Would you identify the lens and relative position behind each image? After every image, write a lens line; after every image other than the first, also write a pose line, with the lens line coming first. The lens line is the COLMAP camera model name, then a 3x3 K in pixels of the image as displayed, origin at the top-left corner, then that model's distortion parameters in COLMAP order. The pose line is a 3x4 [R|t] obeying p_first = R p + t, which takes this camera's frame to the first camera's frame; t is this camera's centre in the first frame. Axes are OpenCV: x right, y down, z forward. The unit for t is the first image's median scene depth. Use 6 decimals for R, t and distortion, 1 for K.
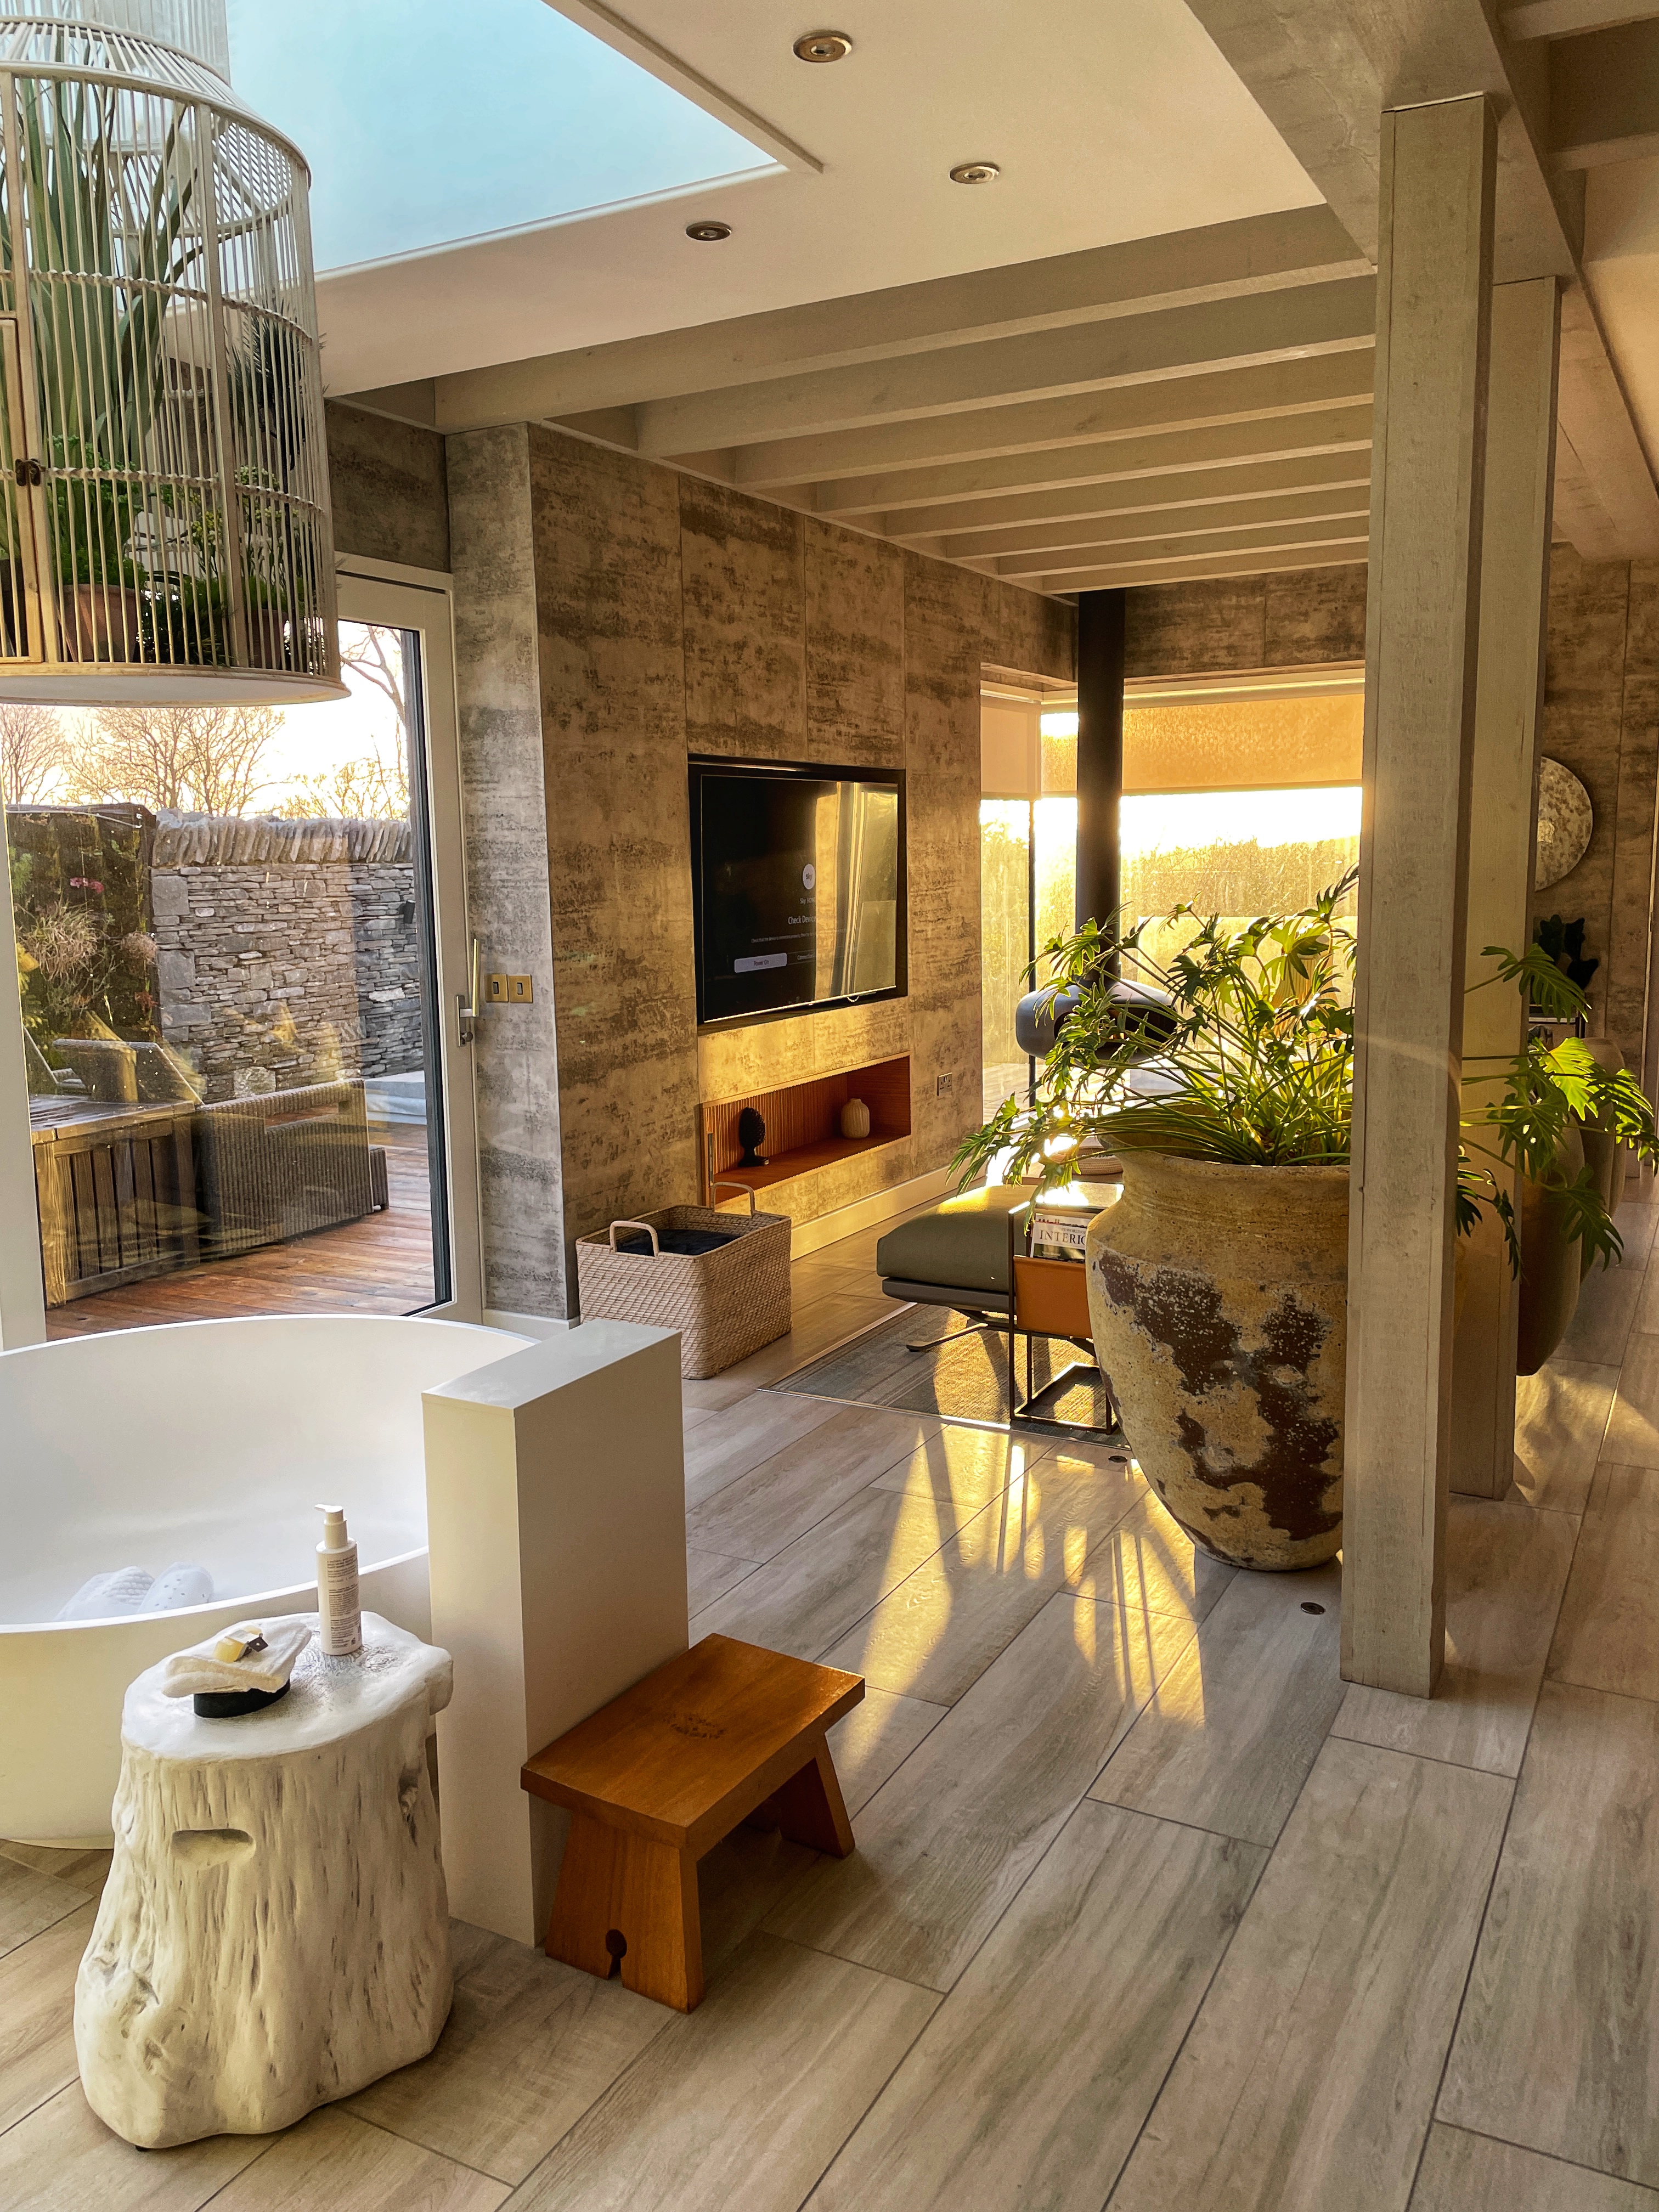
lens RADIAL K [[1689.3, 0, 829.6], [0, 1689.3, 1104.2], [0, 0, 1]] dist [0.051808, -0.046973]
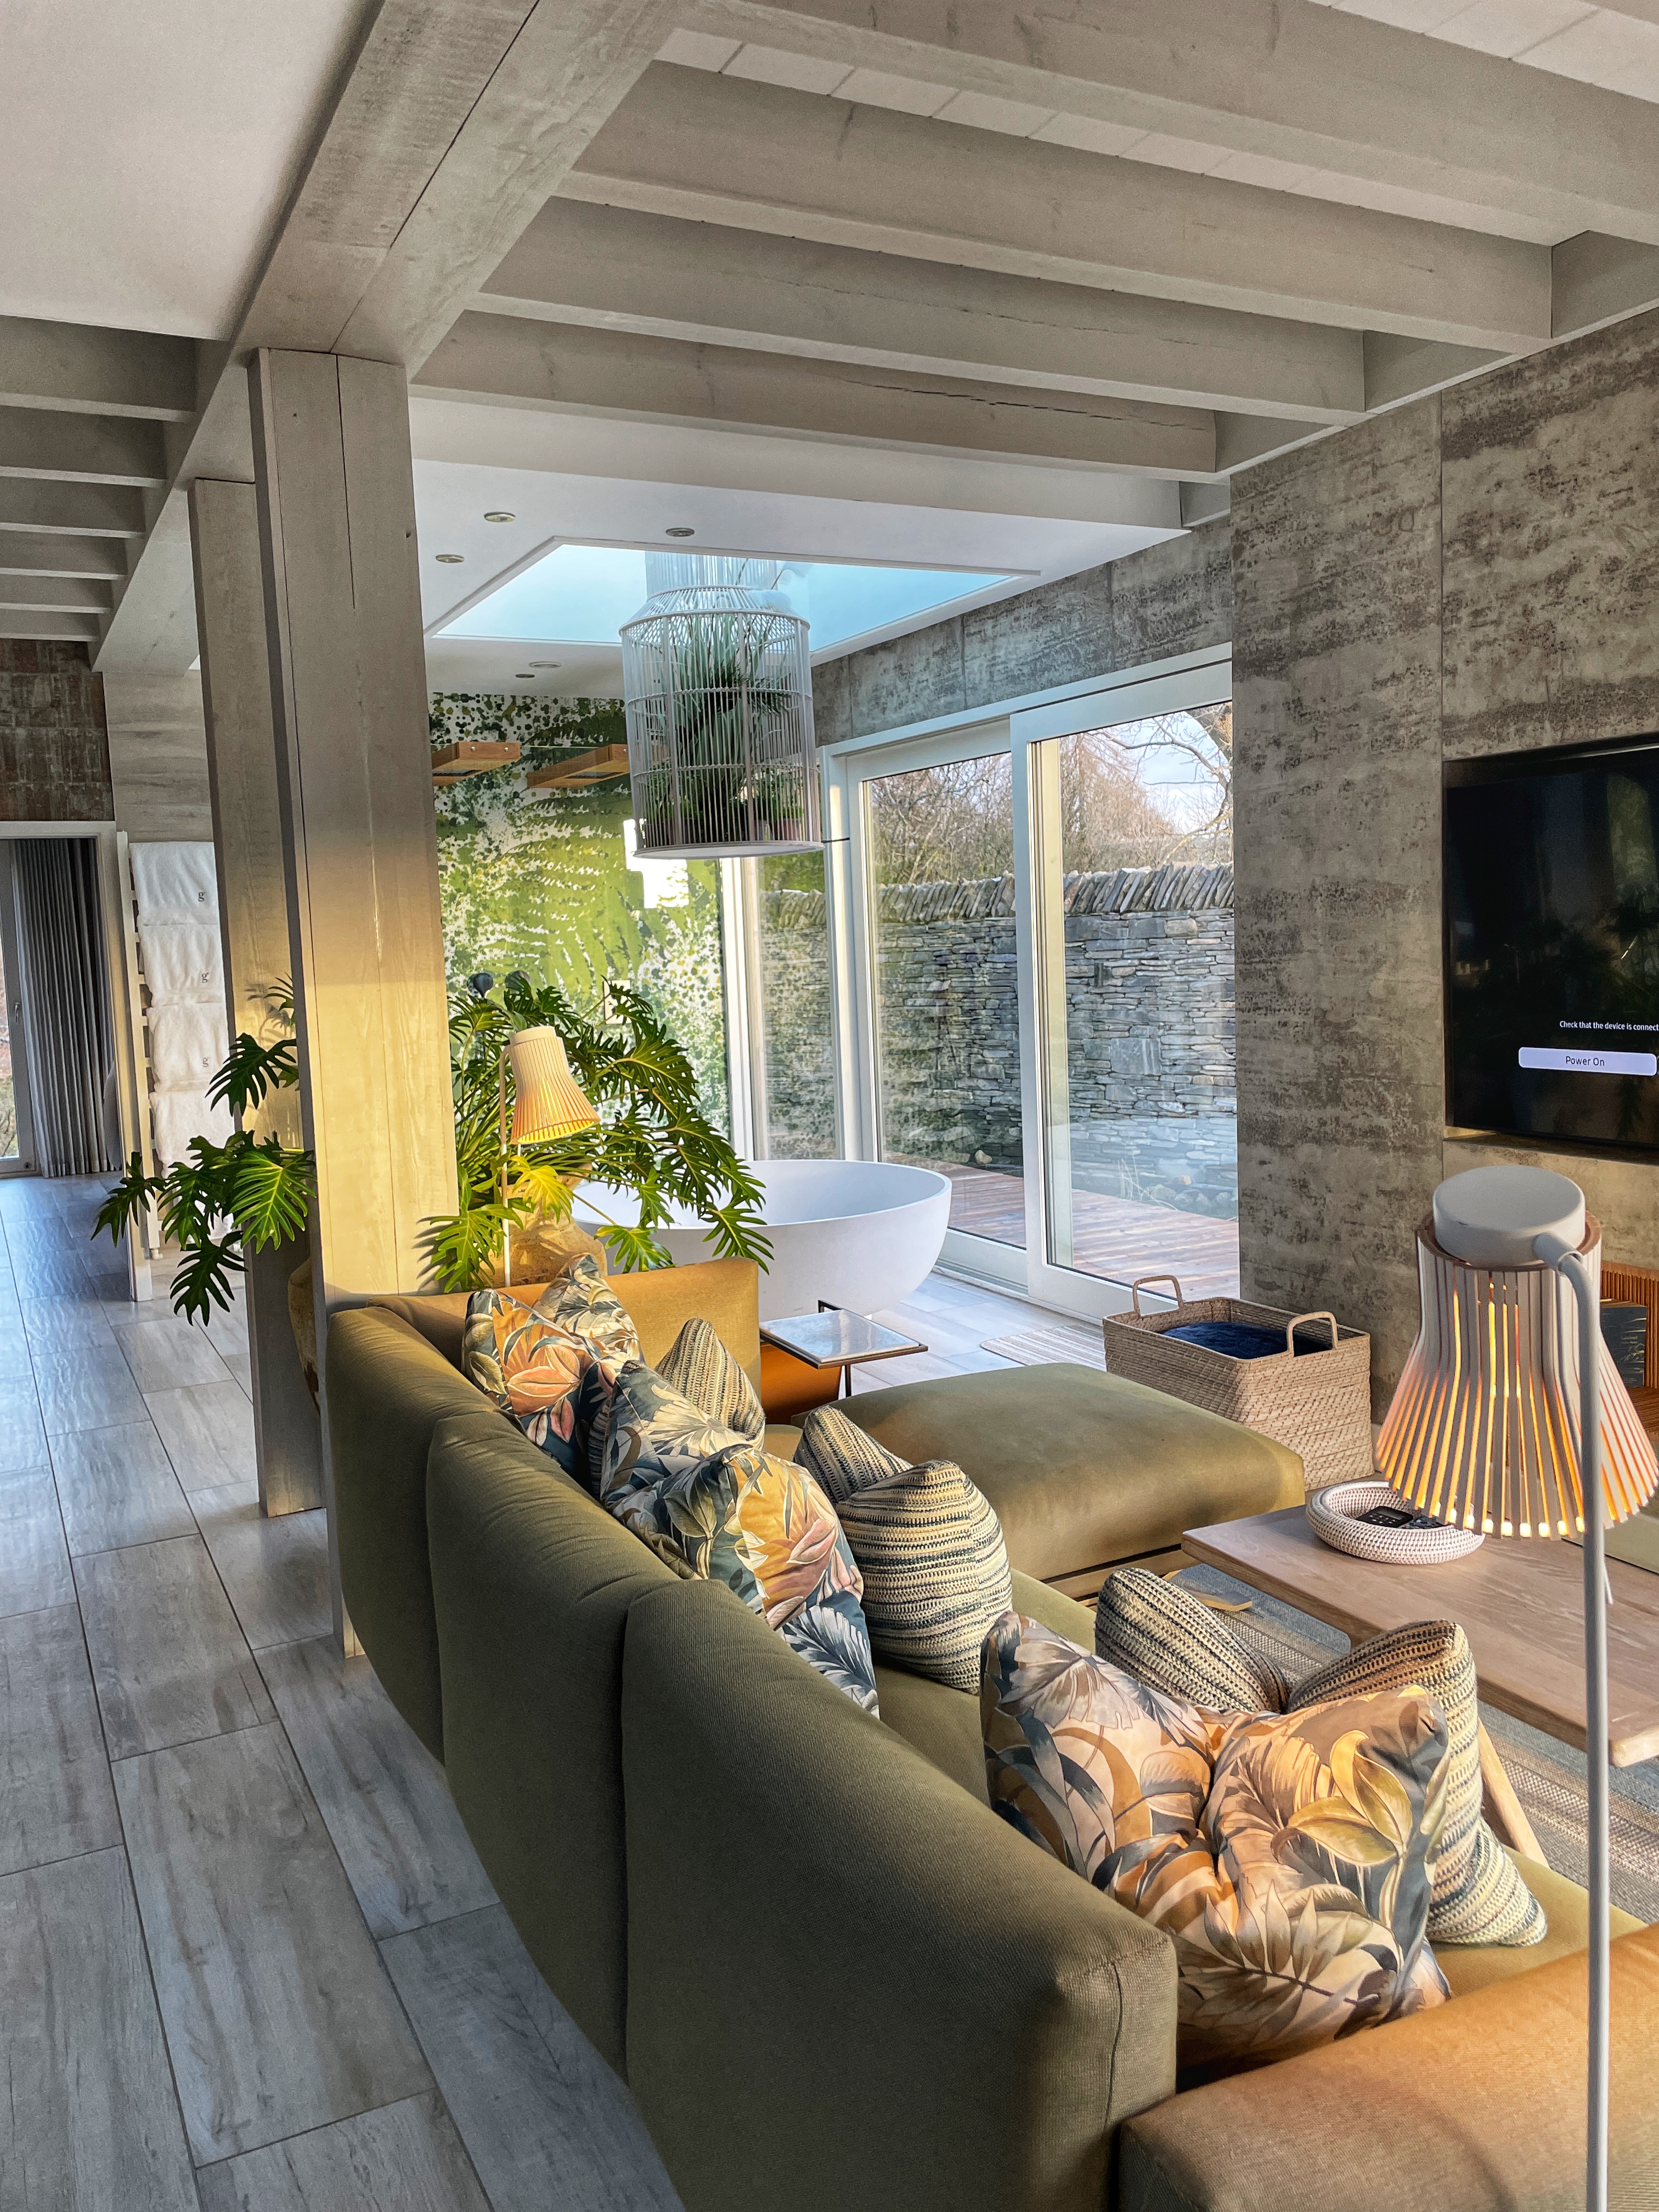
lens RADIAL K [[1689.3, 0, 830.1], [0, 1689.3, 1102.1], [0, 0, 1]] dist [0.051808, -0.046973]
pose [[-0.570415, 0.114555, -0.813329, 0.728614], [-0.081748, 0.977391, 0.194996, -0.192292], [0.817279, 0.177716, -0.548154, 1.268439]]
